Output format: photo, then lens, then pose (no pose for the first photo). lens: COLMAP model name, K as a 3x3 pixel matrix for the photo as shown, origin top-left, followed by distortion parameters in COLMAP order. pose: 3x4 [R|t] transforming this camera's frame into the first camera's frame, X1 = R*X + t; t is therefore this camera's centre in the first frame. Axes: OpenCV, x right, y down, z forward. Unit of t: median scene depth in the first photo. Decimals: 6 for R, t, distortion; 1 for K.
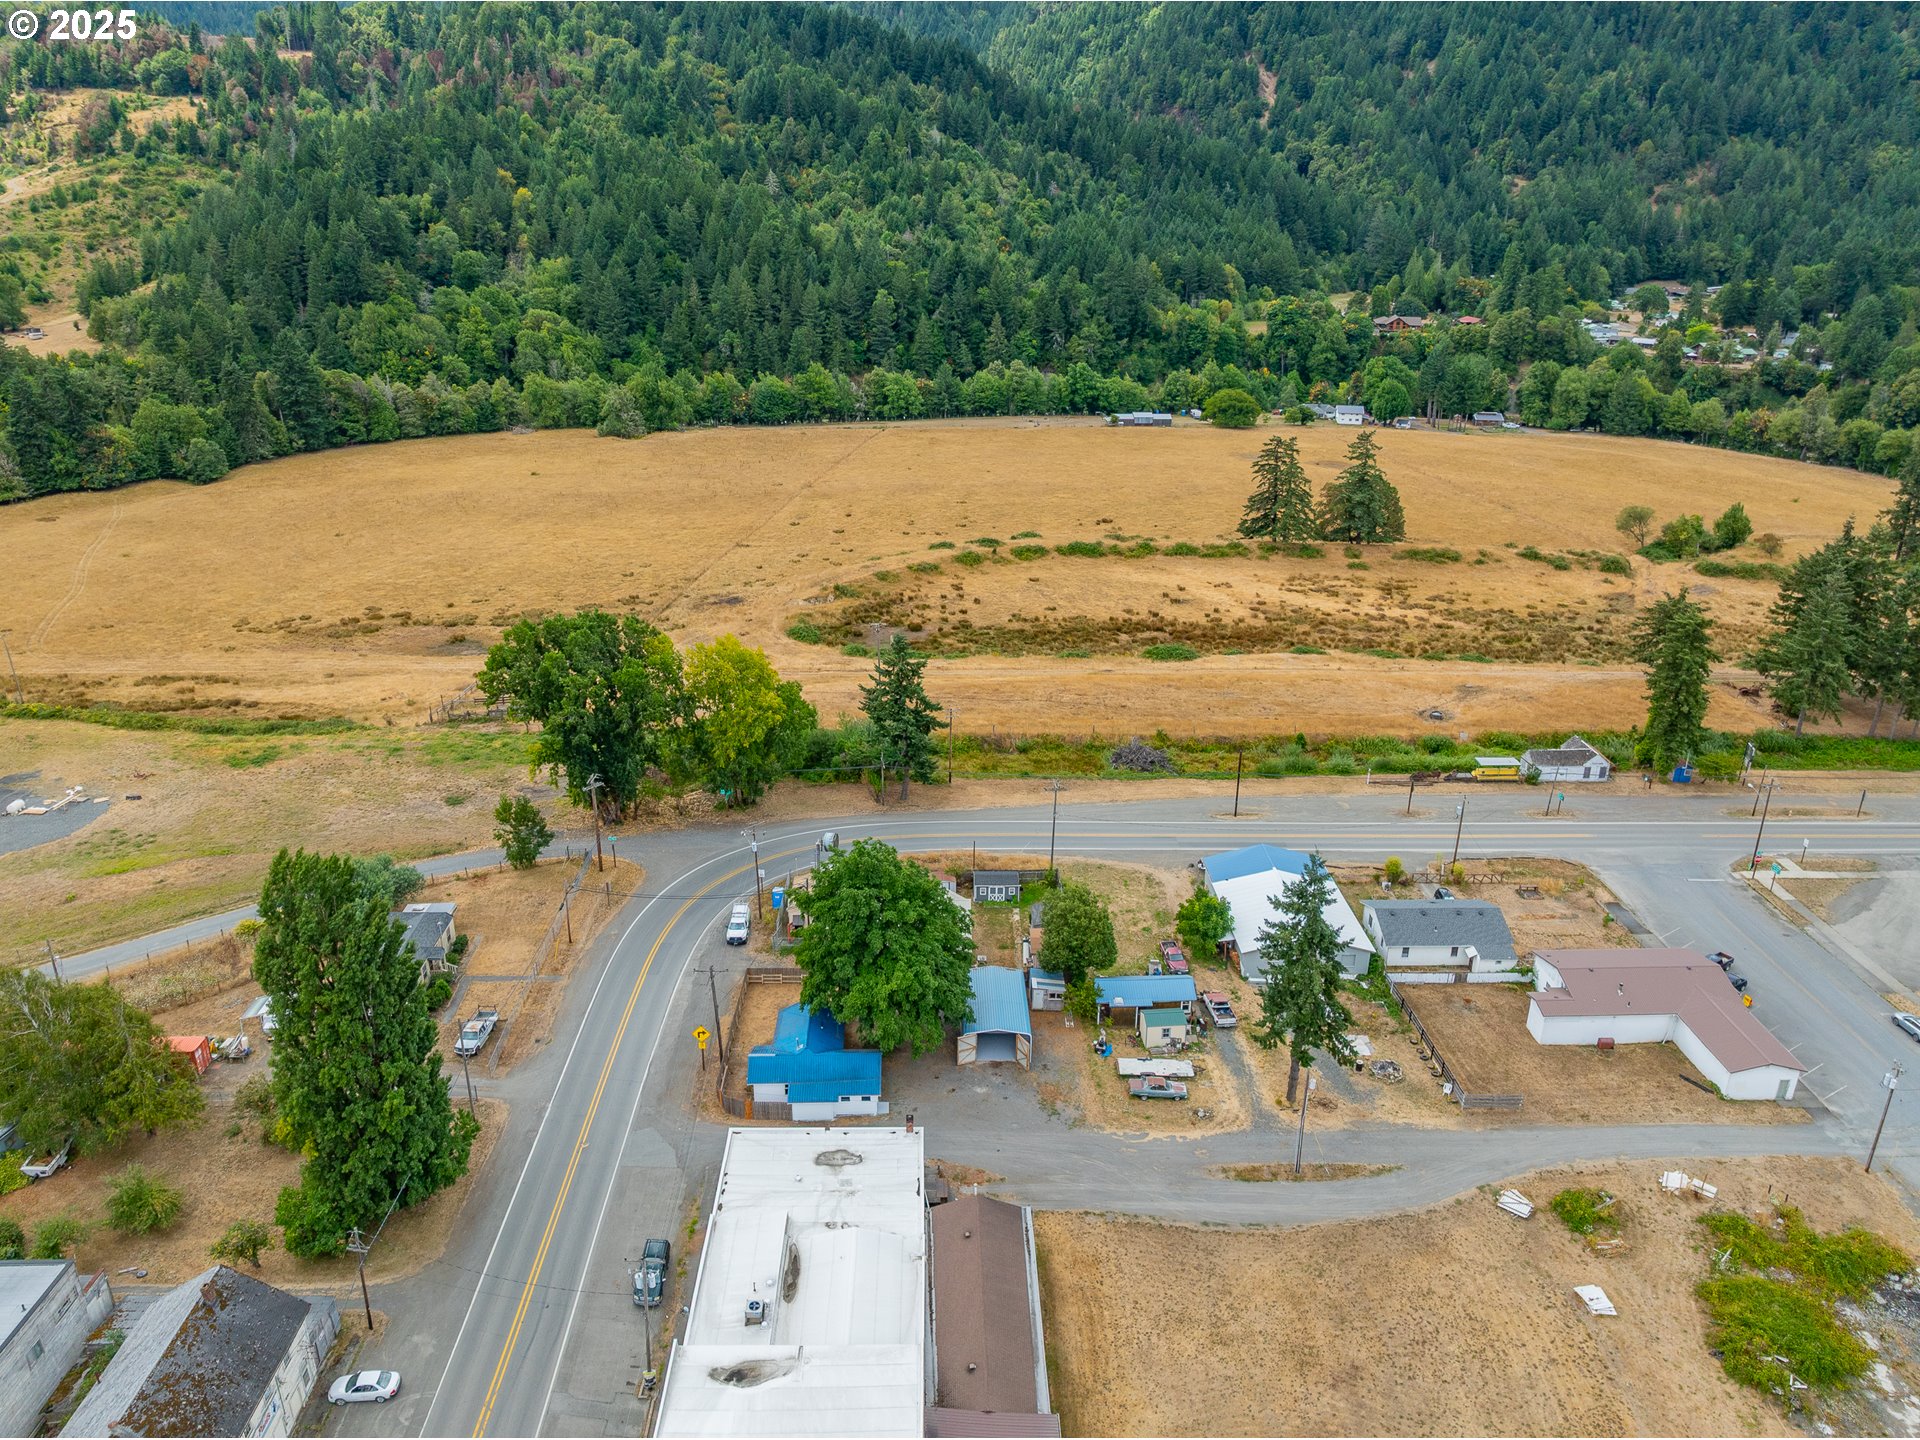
lens RADIAL K [[1357.1, 0, 957.7], [0, 1357.1, 746.6], [0, 0, 1]] dist [-0.066806, 0.026502]
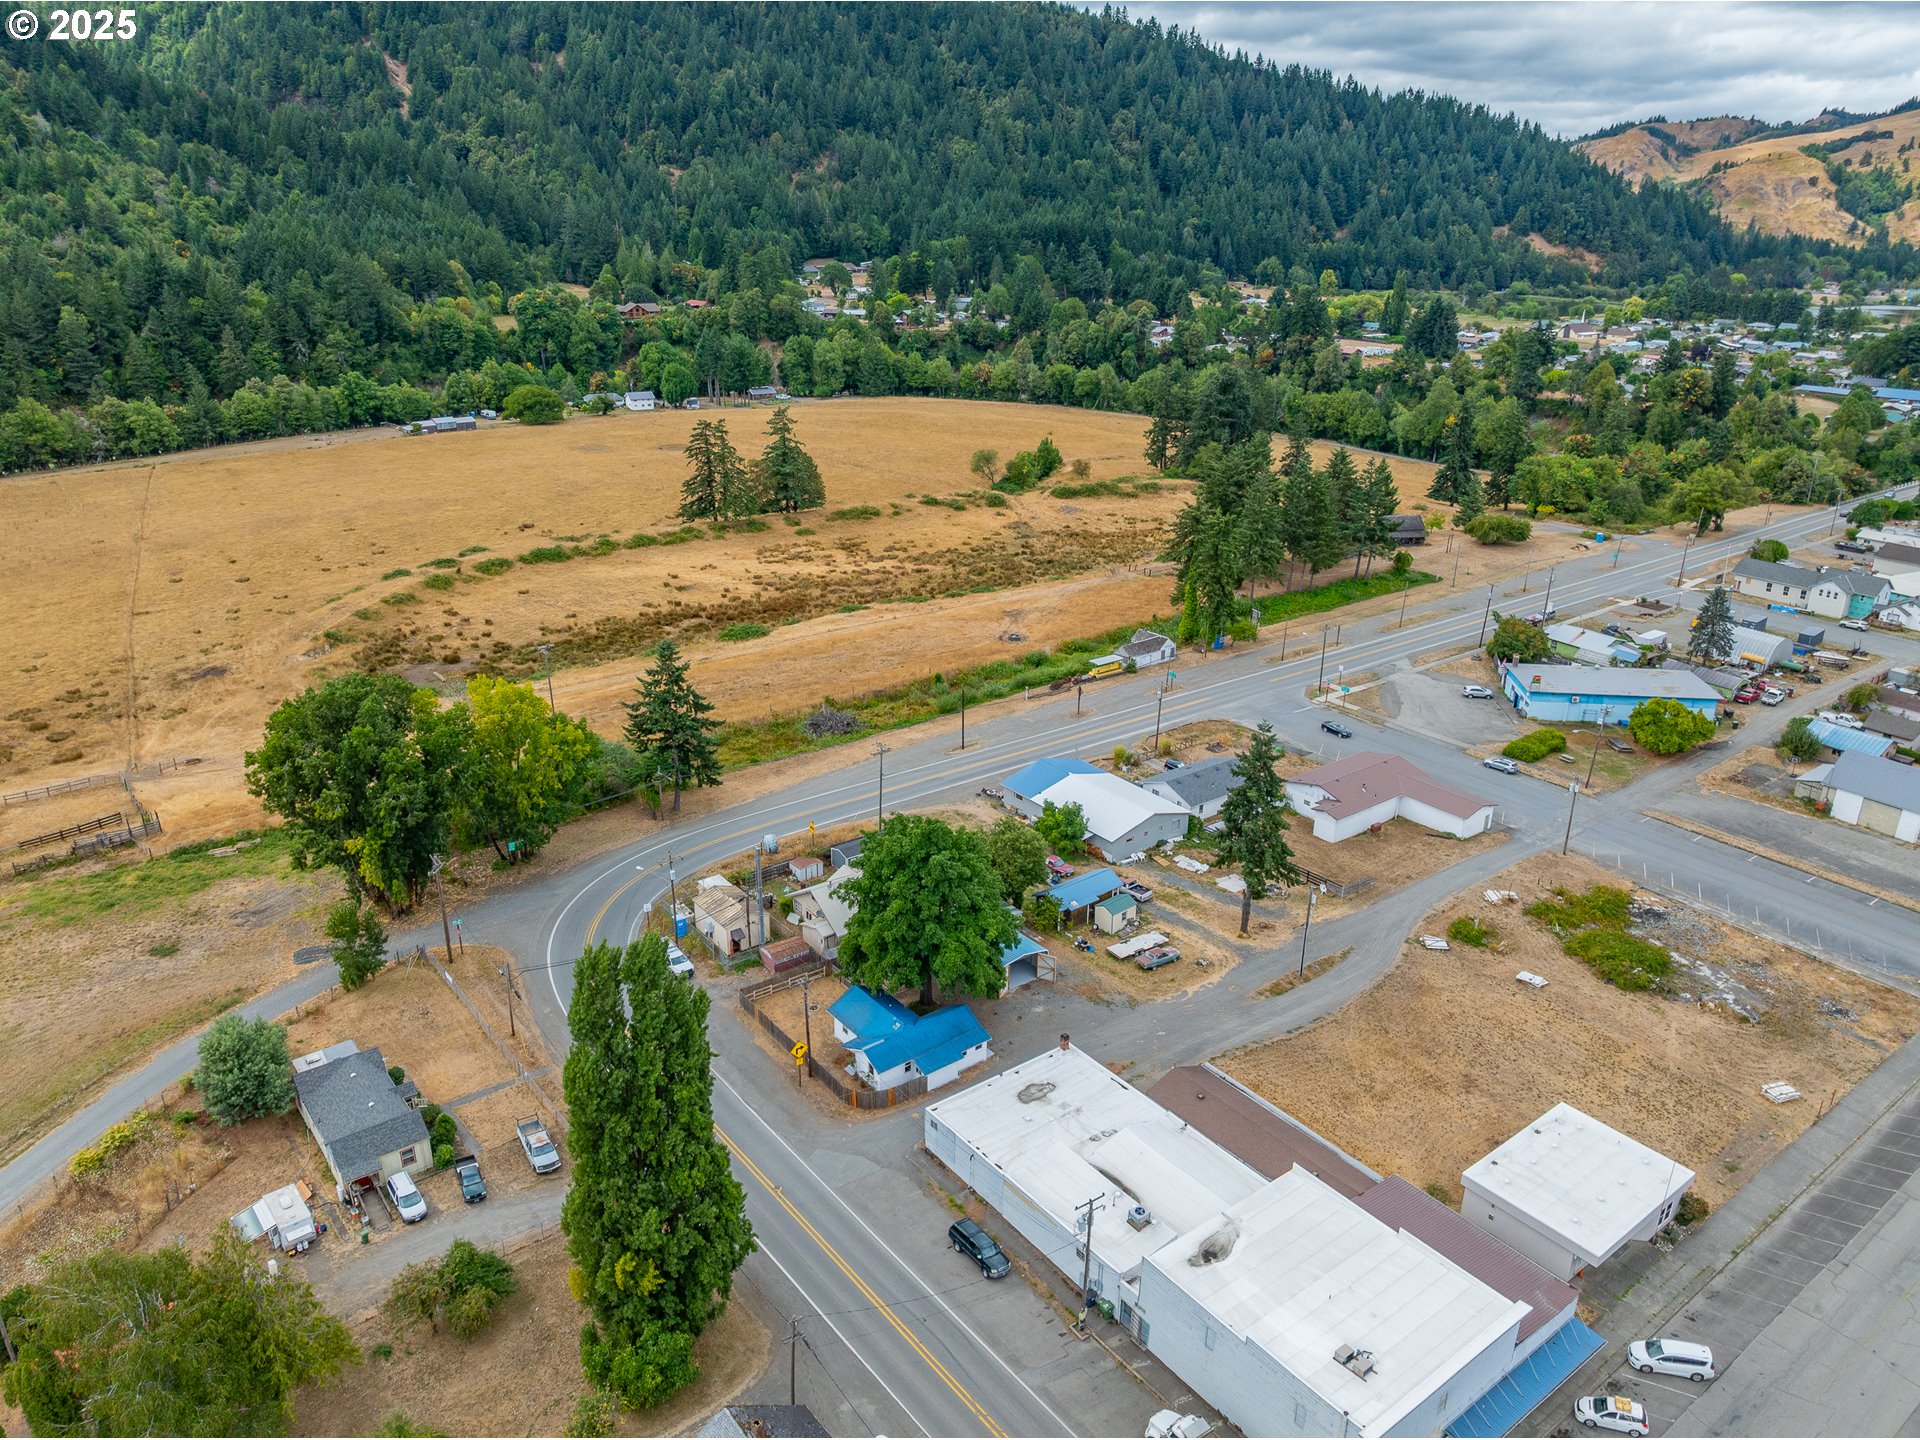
lens RADIAL K [[1363.9, 0, 968.9], [0, 1363.9, 725.9], [0, 0, 1]] dist [-0.042650, -0.006460]
pose [[0.803190, -0.212930, 0.556369, -0.137207], [0.218841, 0.974101, 0.056876, -0.009856], [-0.554070, 0.076074, 0.828987, 0.024353]]
